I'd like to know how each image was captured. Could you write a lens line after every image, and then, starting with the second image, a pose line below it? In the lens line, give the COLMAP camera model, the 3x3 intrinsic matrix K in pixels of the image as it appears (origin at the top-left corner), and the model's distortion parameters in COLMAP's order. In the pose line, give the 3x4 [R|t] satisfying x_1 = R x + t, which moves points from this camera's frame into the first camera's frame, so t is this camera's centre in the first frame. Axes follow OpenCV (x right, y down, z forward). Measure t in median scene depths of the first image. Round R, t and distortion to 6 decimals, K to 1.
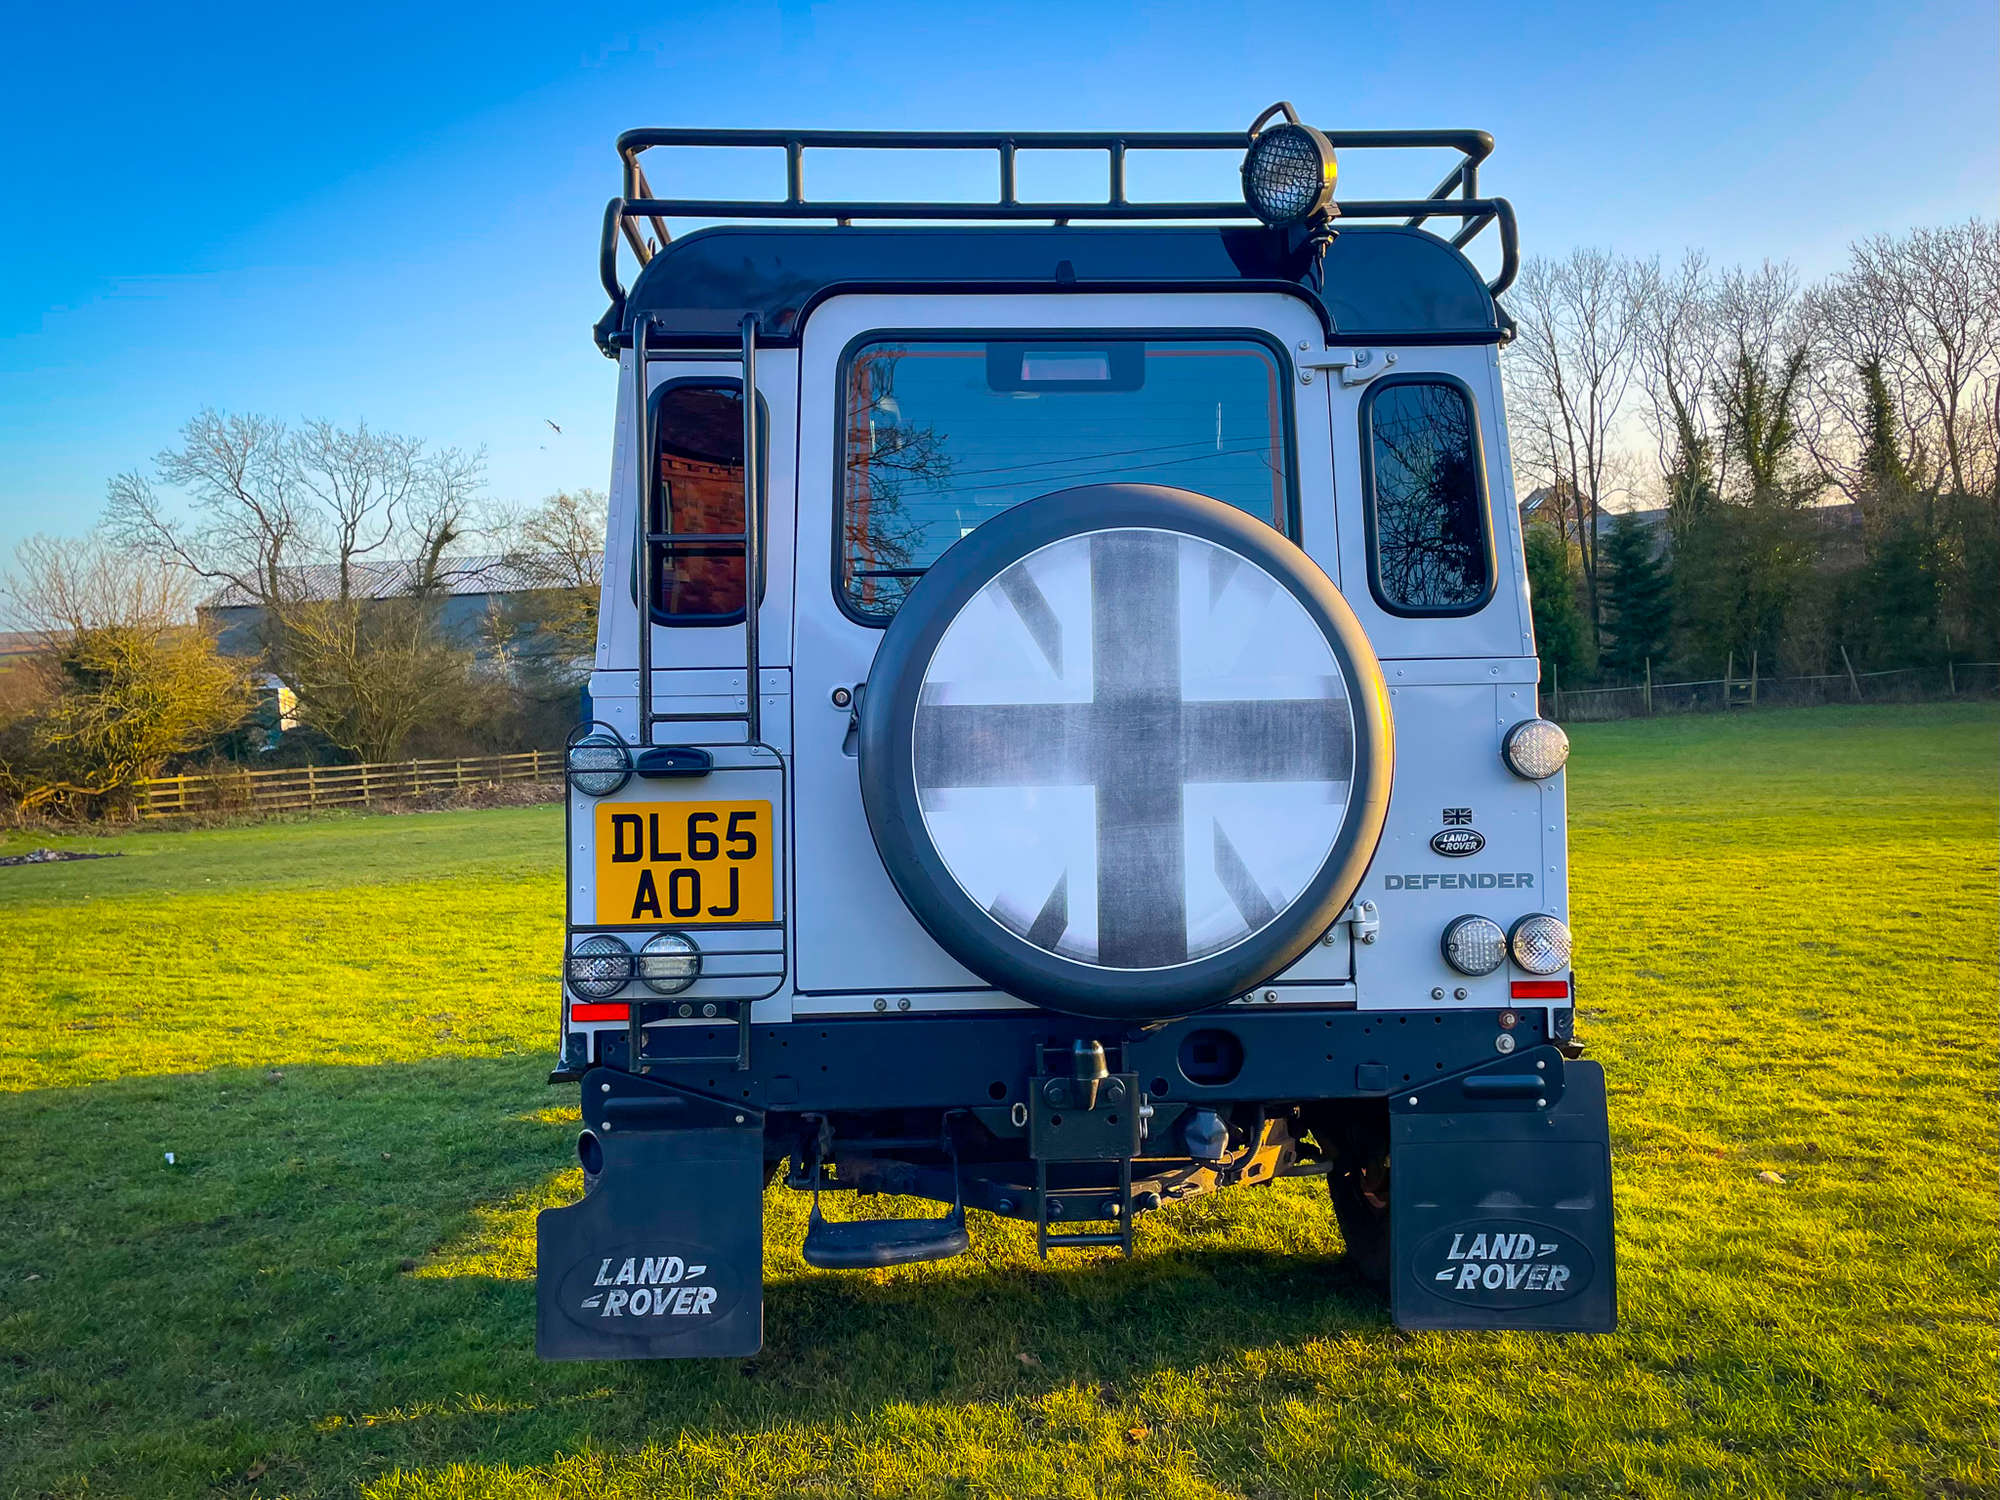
lens RADIAL K [[1605.1, 0, 1000.0], [0, 1605.1, 750.0], [0, 0, 1]] dist [0.051145, -0.004104]
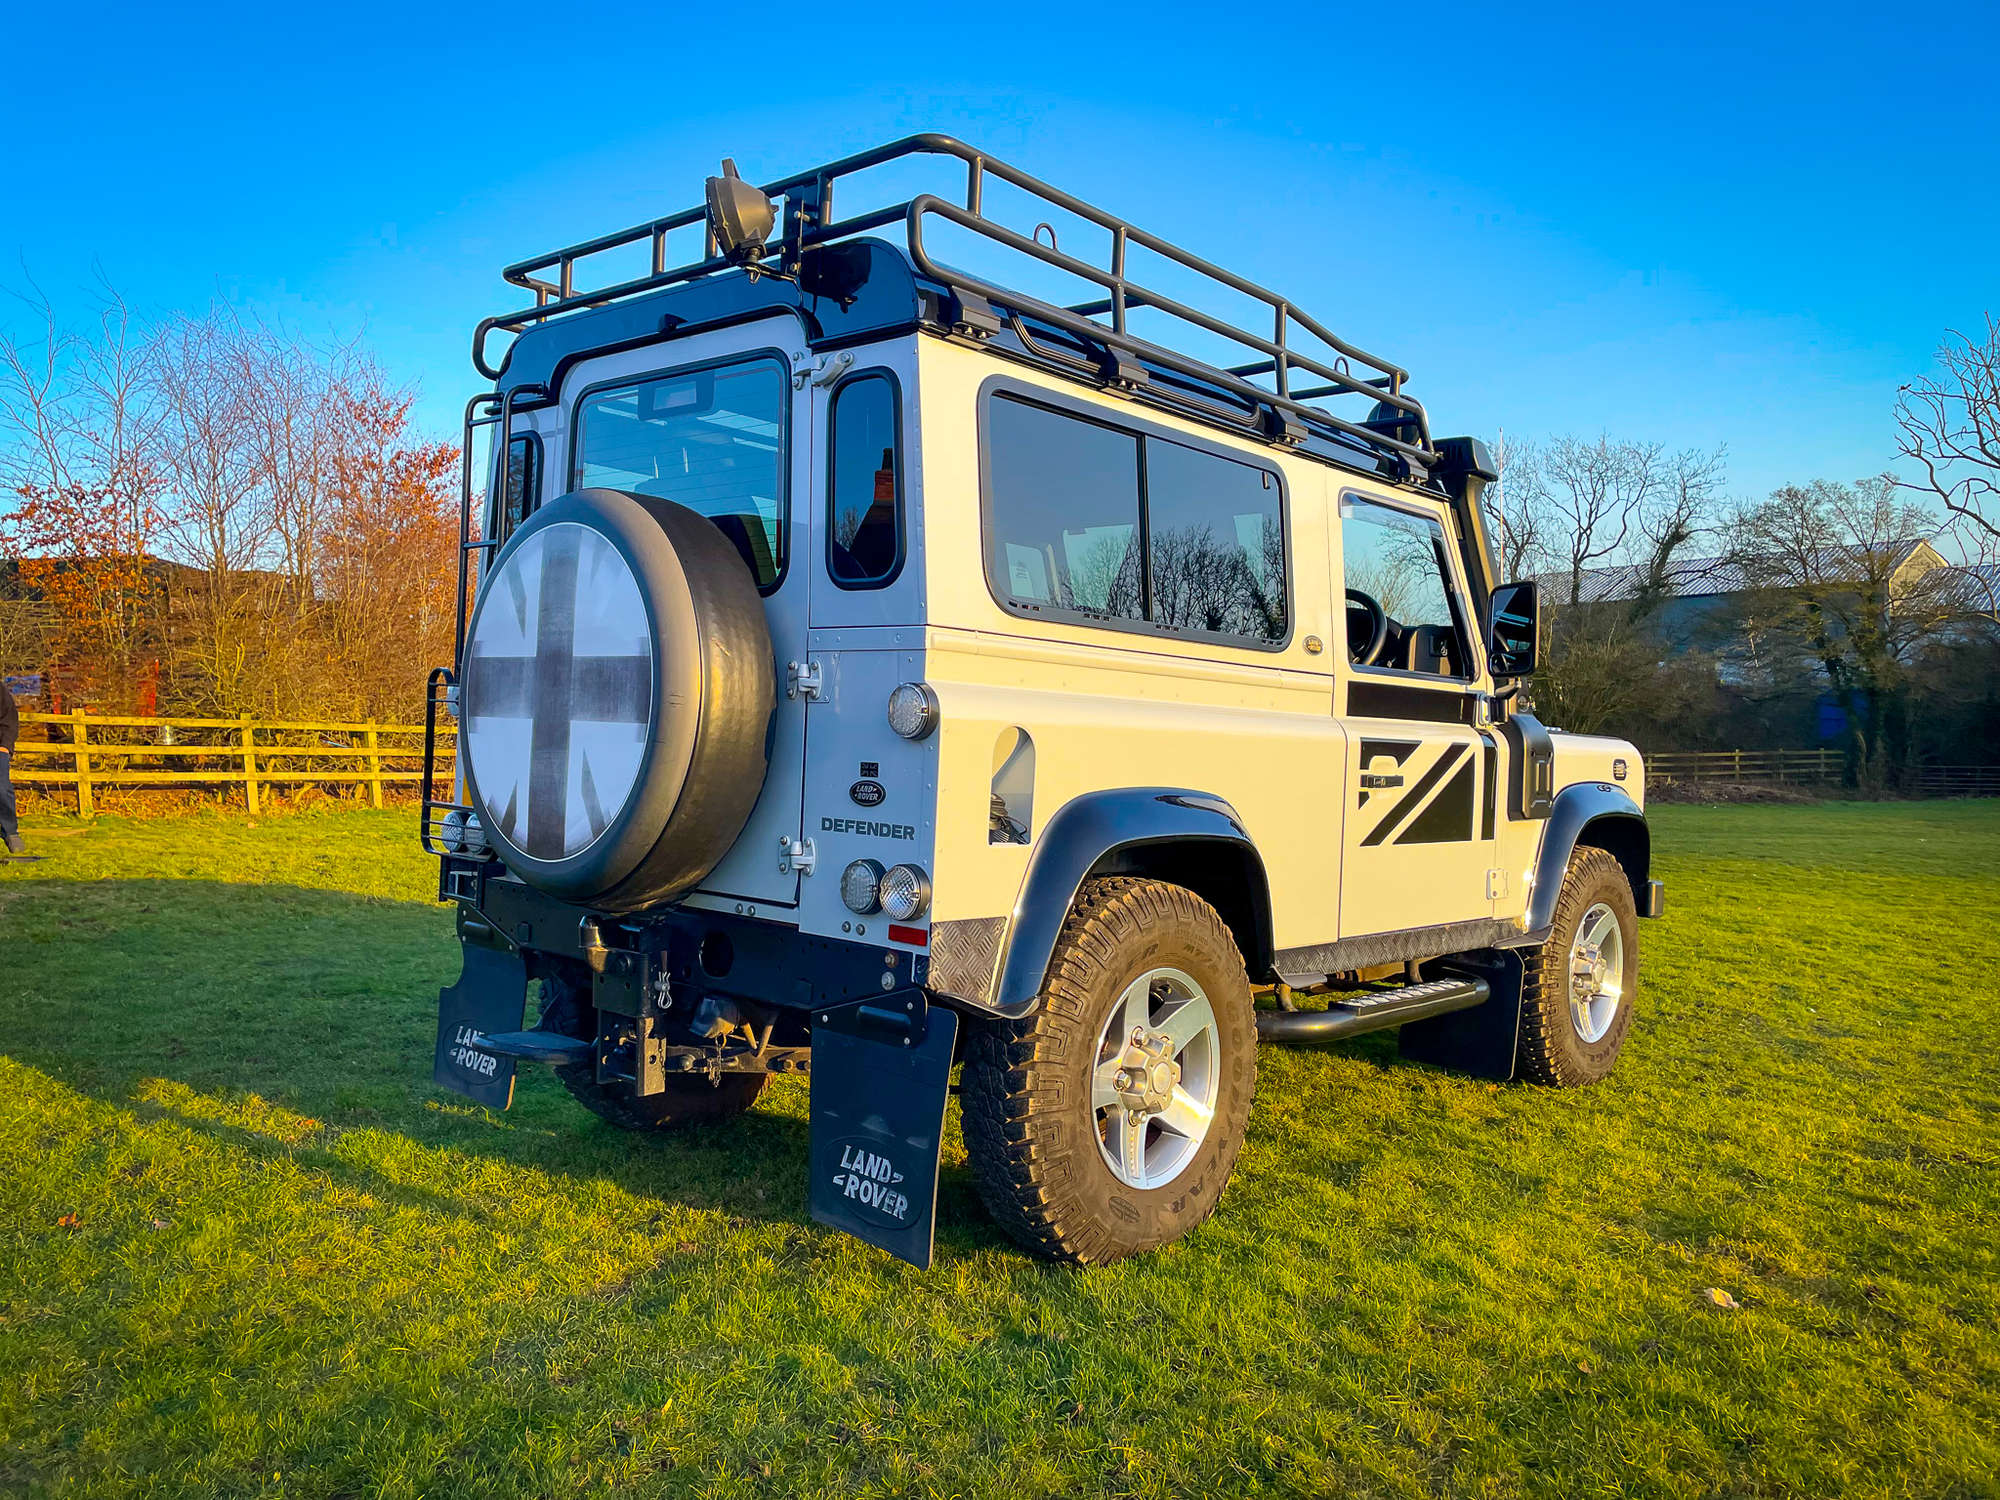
lens RADIAL K [[1524.6, 0, 1021.3], [0, 1524.6, 746.4], [0, 0, 1]] dist [0.089087, -0.120502]
pose [[0.707182, 0.049298, -0.705311, 1.101060], [-0.048822, 0.998590, 0.020844, -0.001231], [0.705344, 0.019694, 0.708592, 0.337352]]
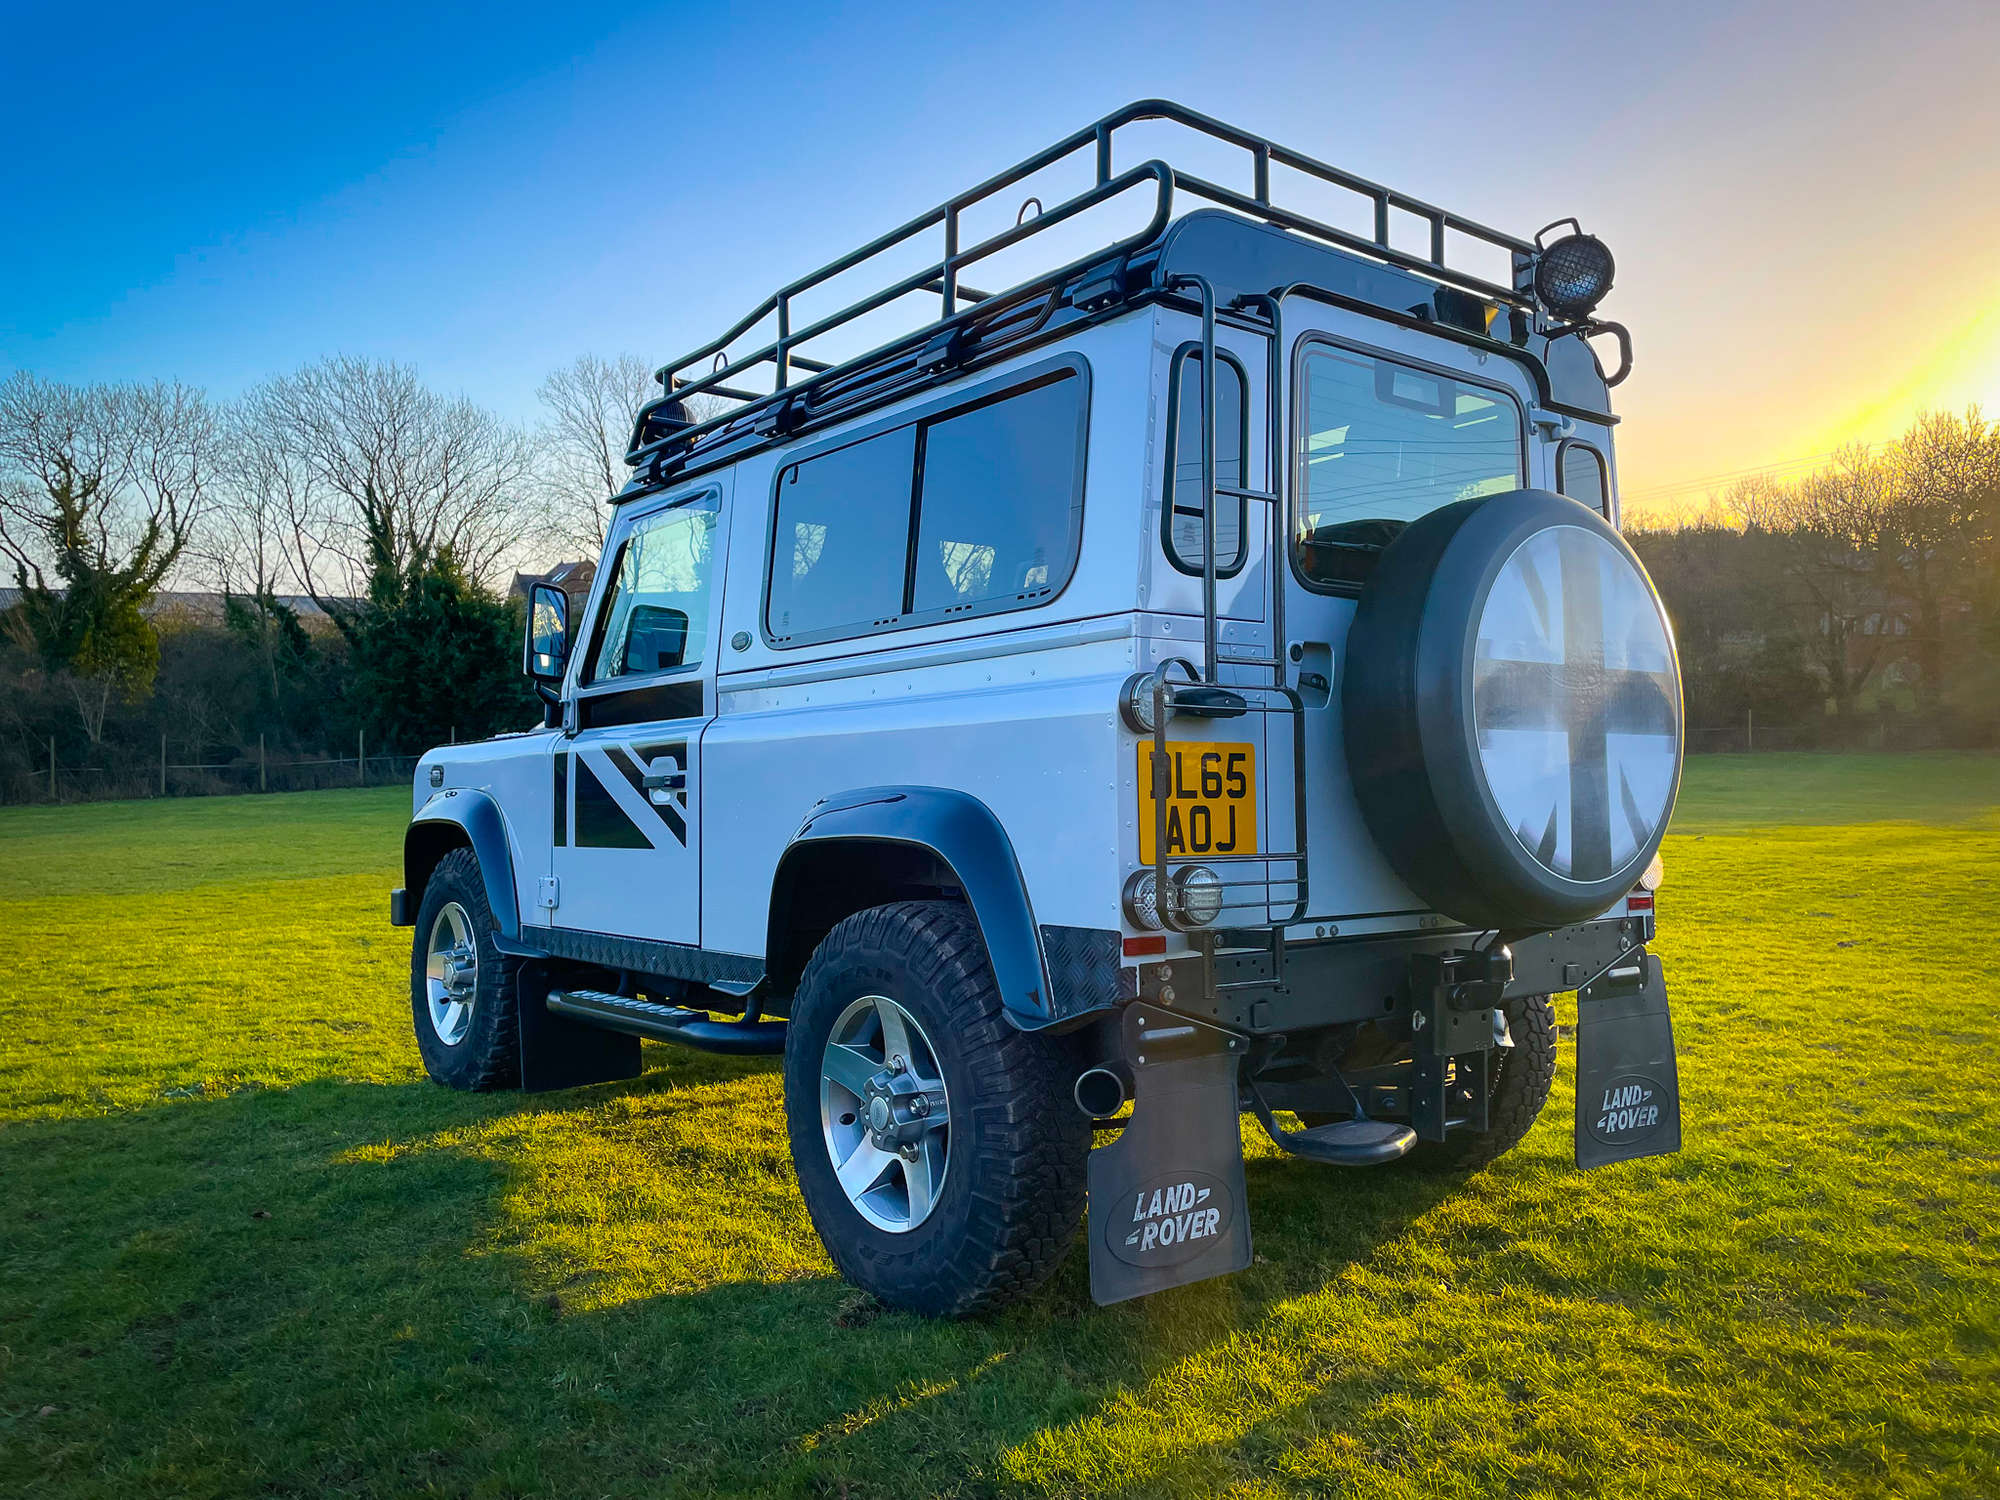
lens RADIAL K [[1495.1, 0, 999.4], [0, 1495.1, 740.8], [0, 0, 1]] dist [0.085589, -0.102985]
pose [[0.814703, 0.033987, 0.578881, -0.851001], [-0.009634, 0.998936, -0.045091, 0.075229], [-0.579798, 0.031158, 0.814164, 0.274964]]
